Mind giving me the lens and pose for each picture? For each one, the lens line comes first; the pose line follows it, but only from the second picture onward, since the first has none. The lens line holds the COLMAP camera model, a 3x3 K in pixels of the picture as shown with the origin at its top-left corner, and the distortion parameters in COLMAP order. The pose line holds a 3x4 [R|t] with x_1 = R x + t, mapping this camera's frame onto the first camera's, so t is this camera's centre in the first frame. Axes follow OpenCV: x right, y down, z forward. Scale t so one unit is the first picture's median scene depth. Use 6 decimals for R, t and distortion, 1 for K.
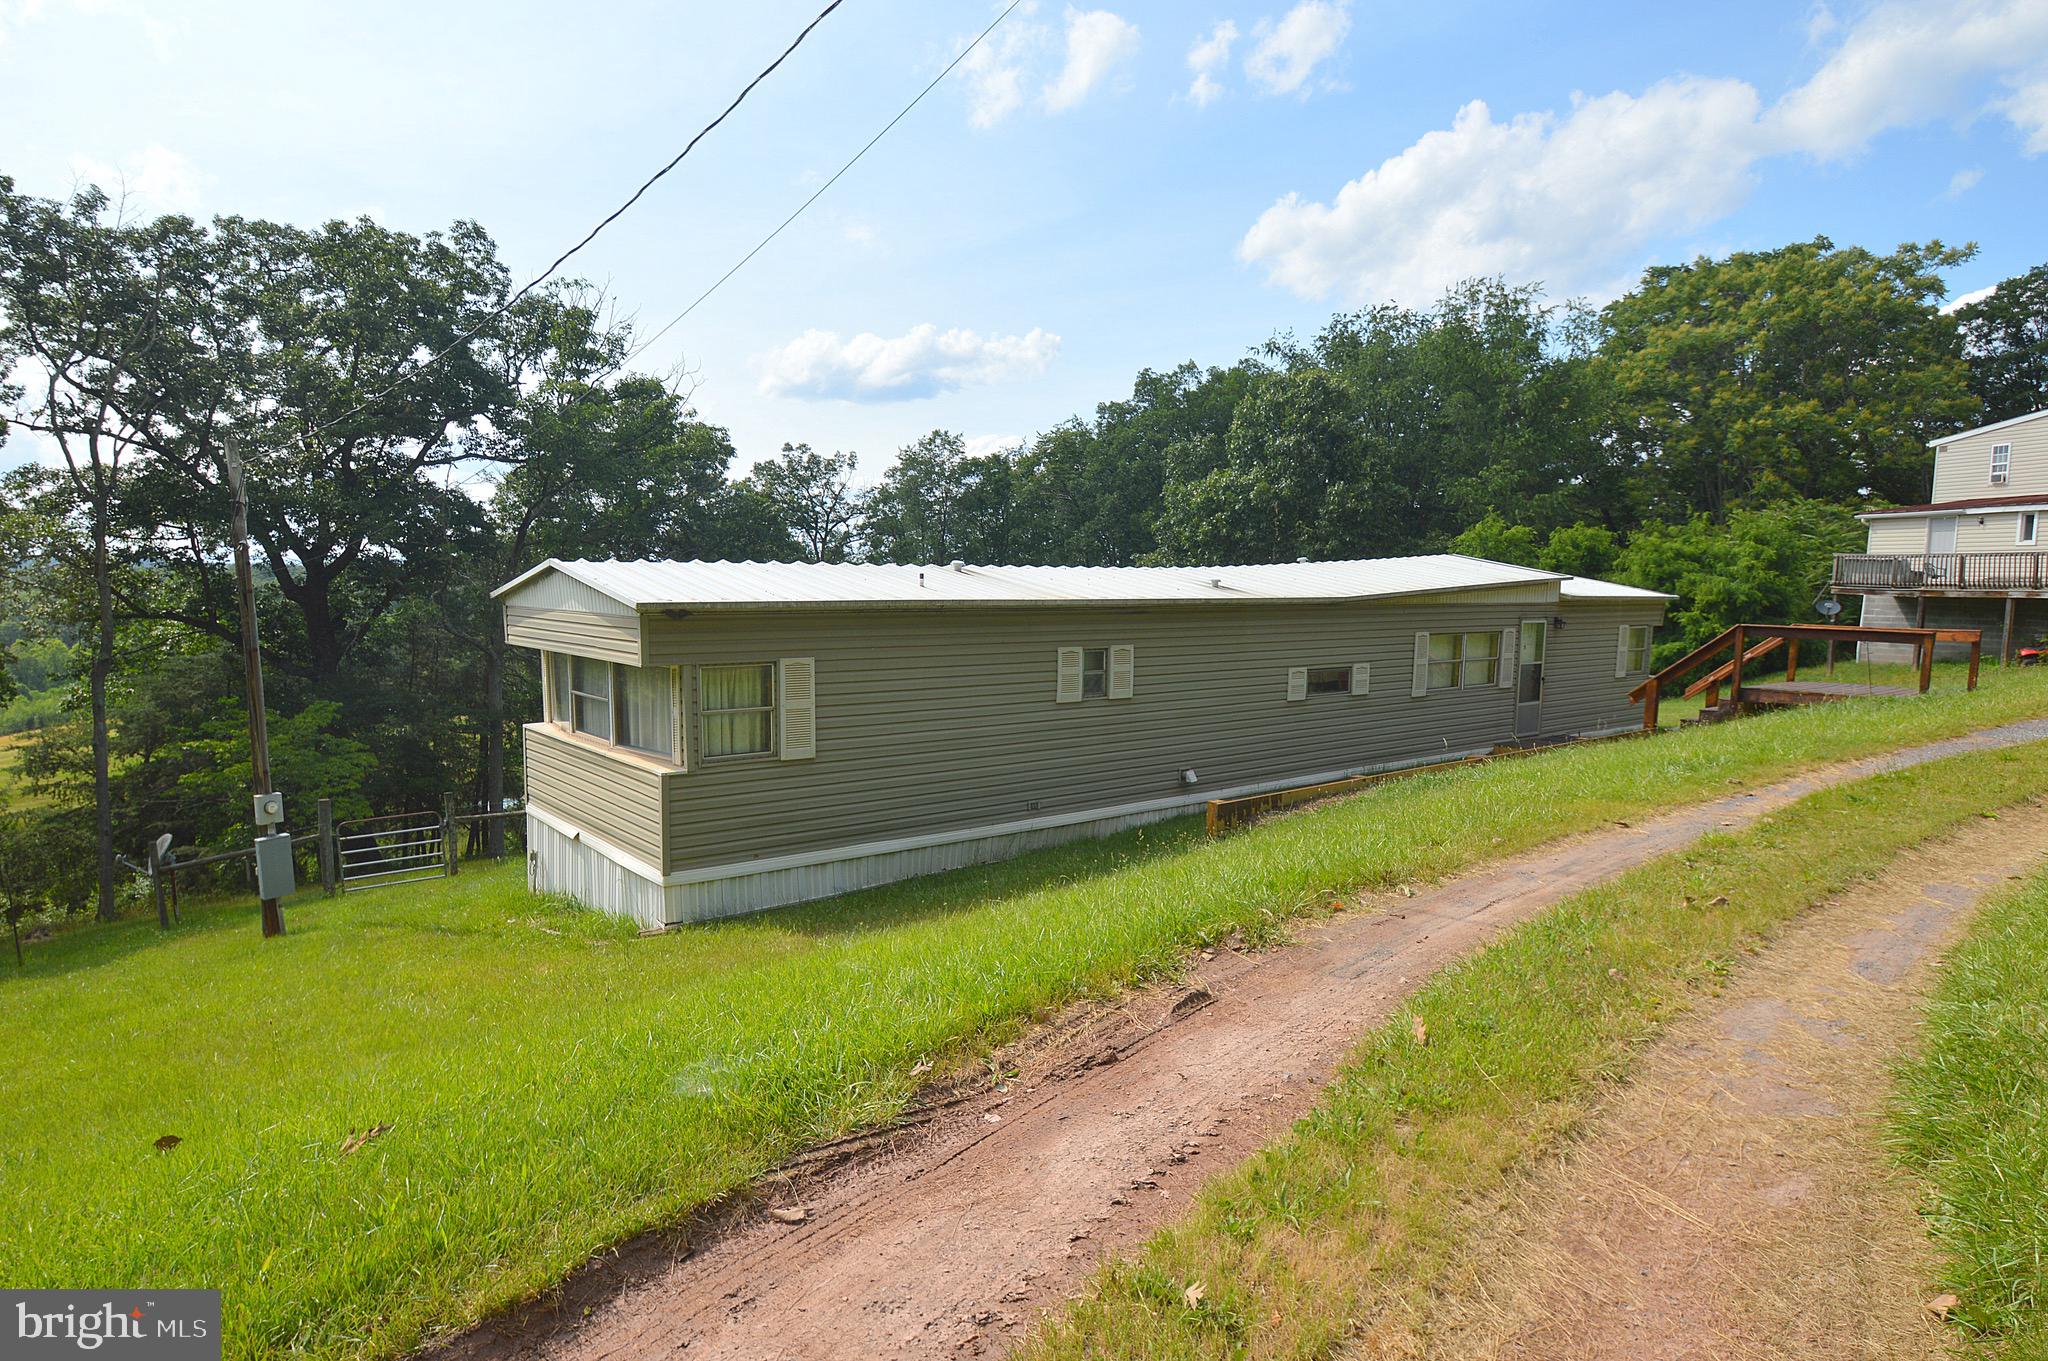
lens RADIAL K [[1151.2, 0, 1022.7], [0, 1151.2, 687.4], [0, 0, 1]] dist [-0.019532, 0.001936]
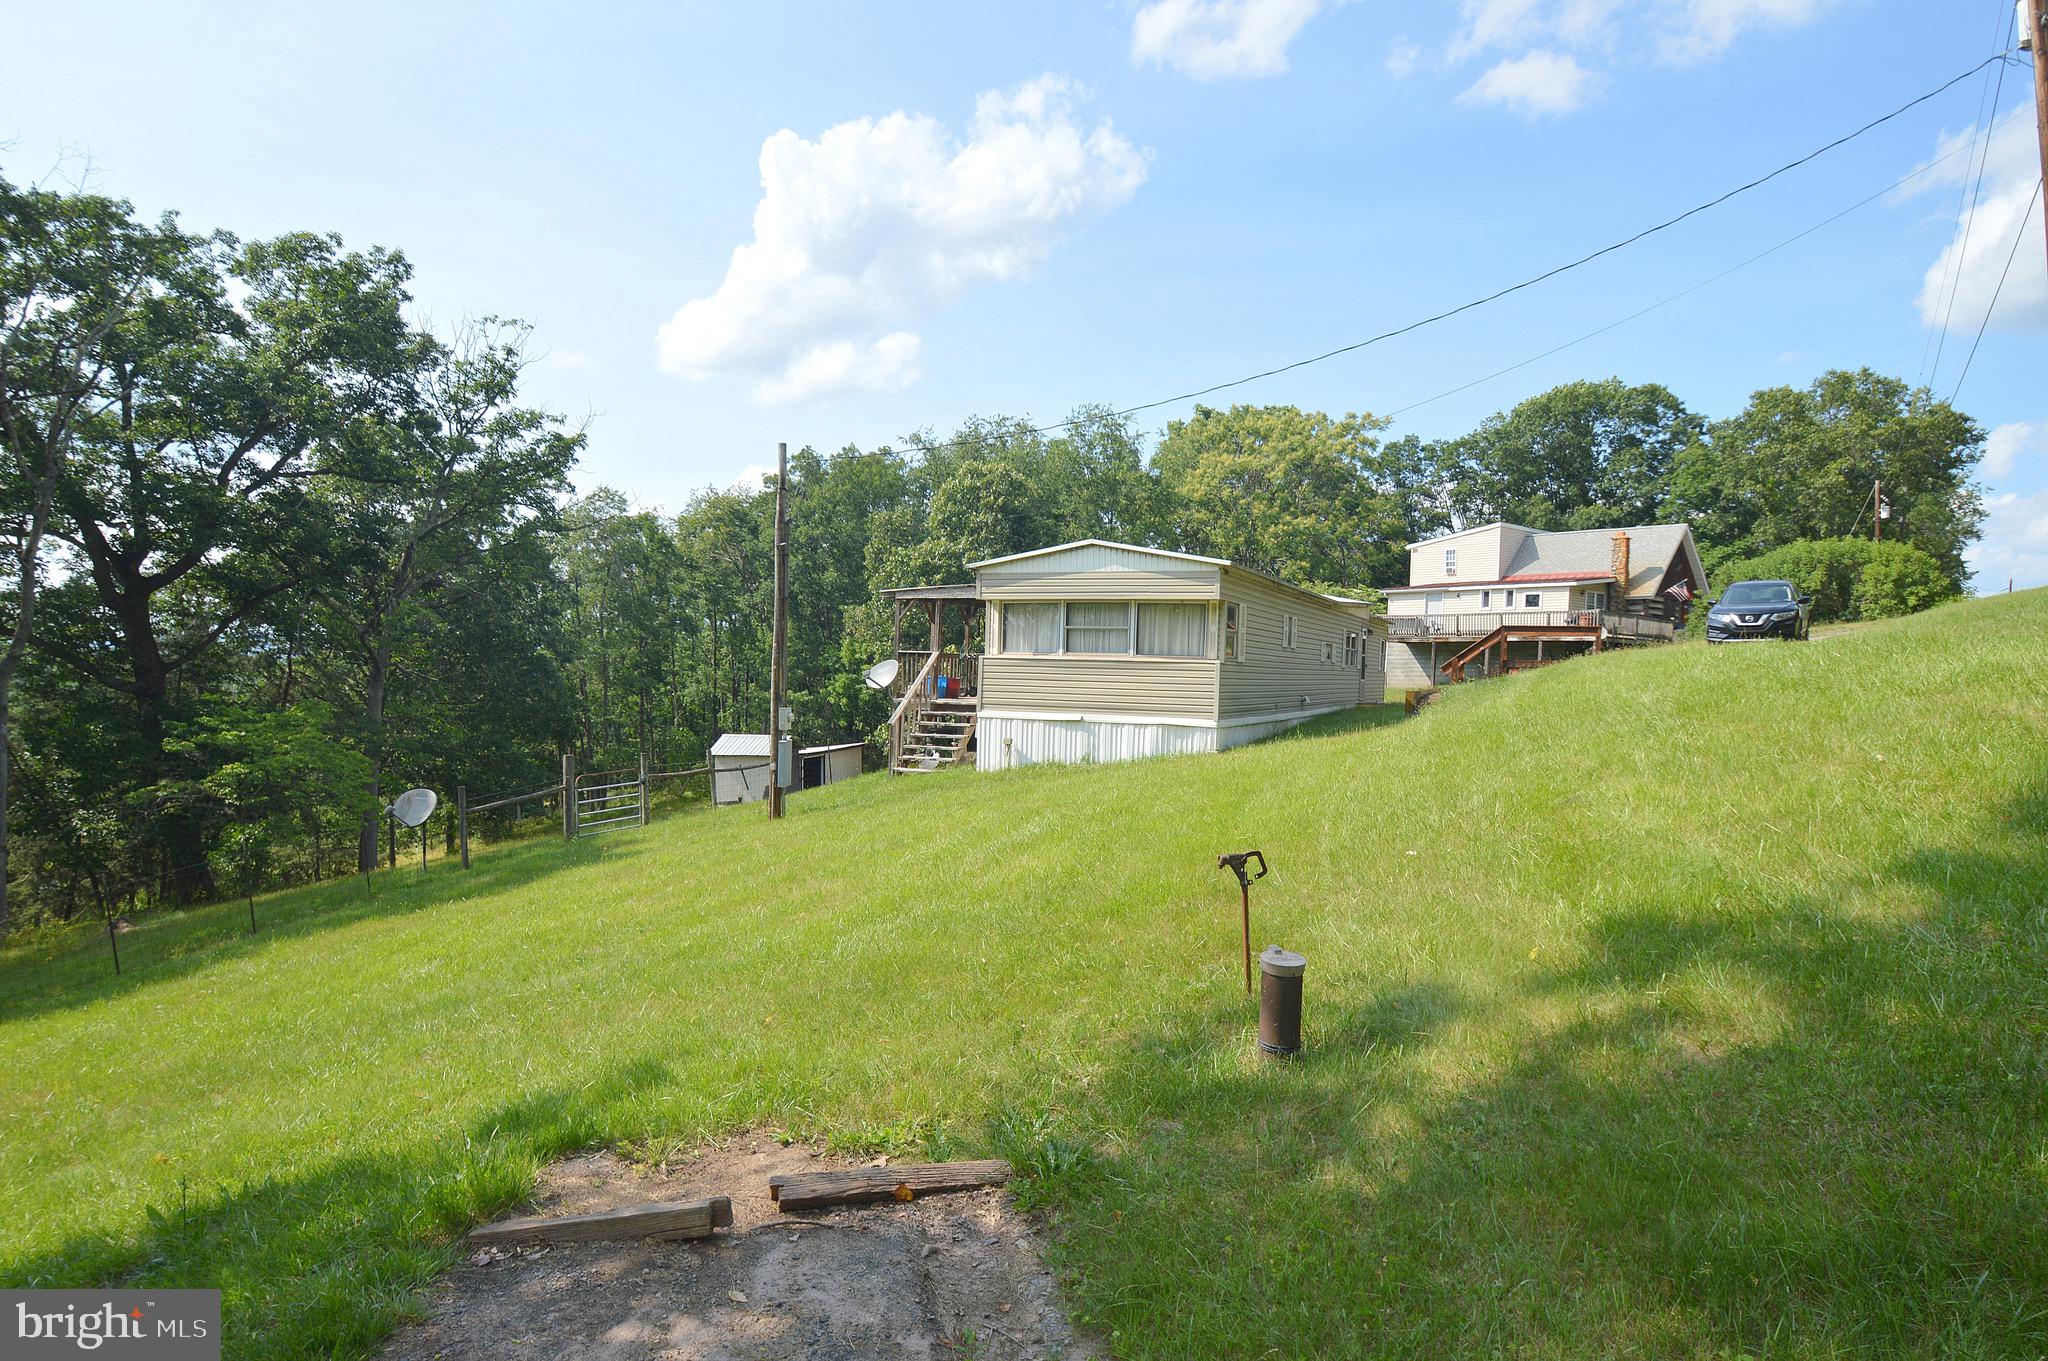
lens RADIAL K [[1151.2, 0, 1022.6], [0, 1151.2, 691.2], [0, 0, 1]] dist [-0.019532, 0.001936]
pose [[0.888558, 0.001443, 0.458762, -0.349037], [0.030651, 0.997574, -0.062503, 0.055735], [-0.457739, 0.069599, 0.886358, -0.108290]]
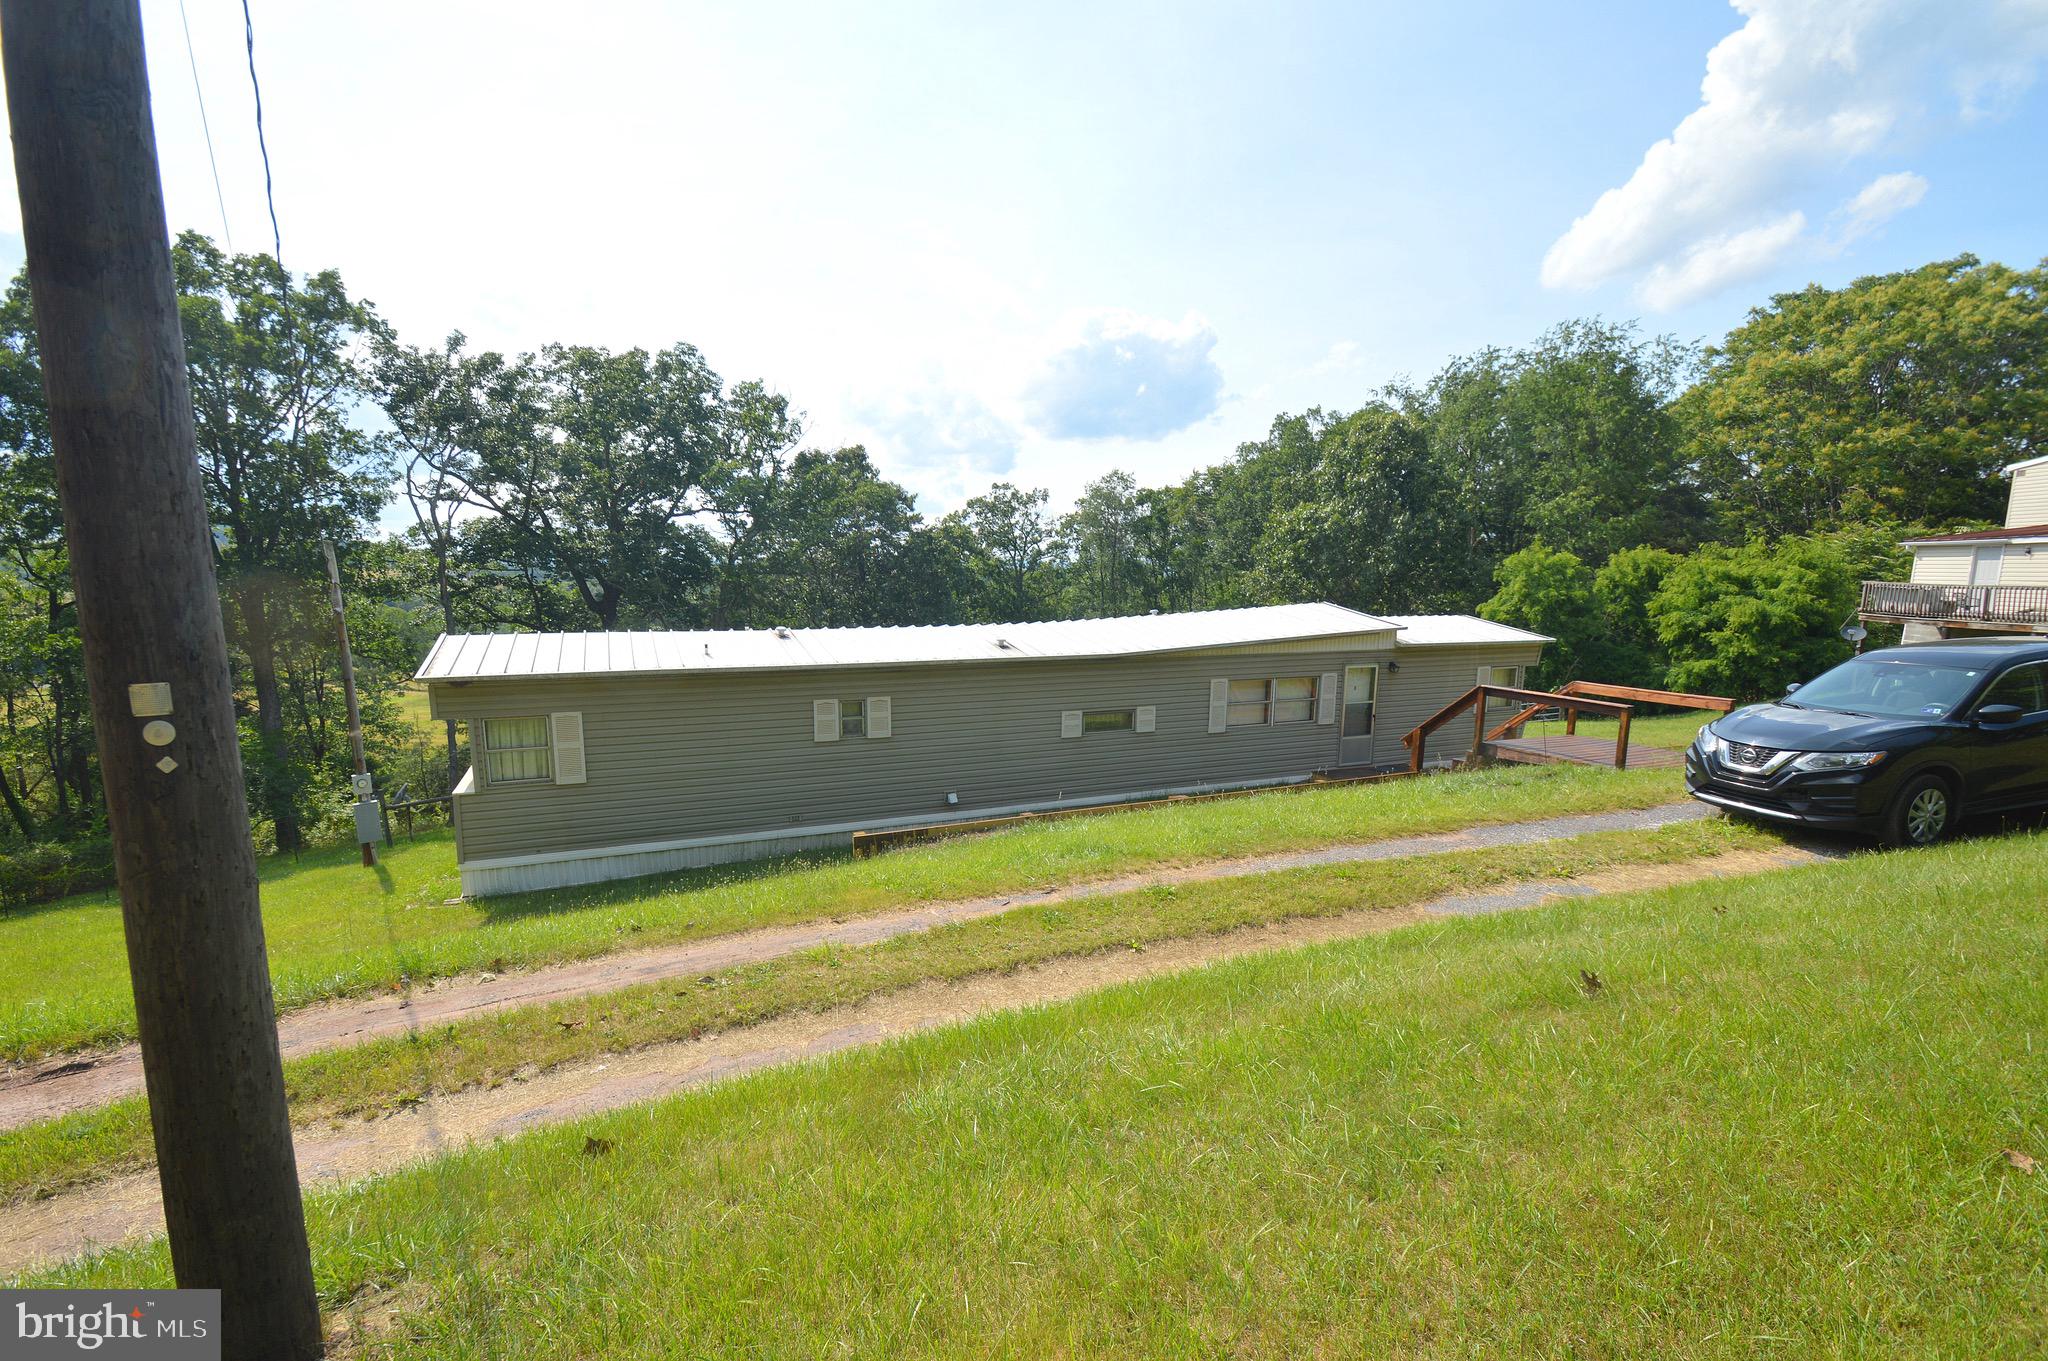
lens RADIAL K [[891.3, 0, 1034.3], [0, 891.3, 710.3], [0, 0, 1]] dist [-0.000413, -0.004772]
pose [[0.969610, 0.037152, -0.241819, 0.155342], [-0.023330, 0.997939, 0.059773, -0.026730], [0.243542, -0.052315, 0.968479, 0.024727]]
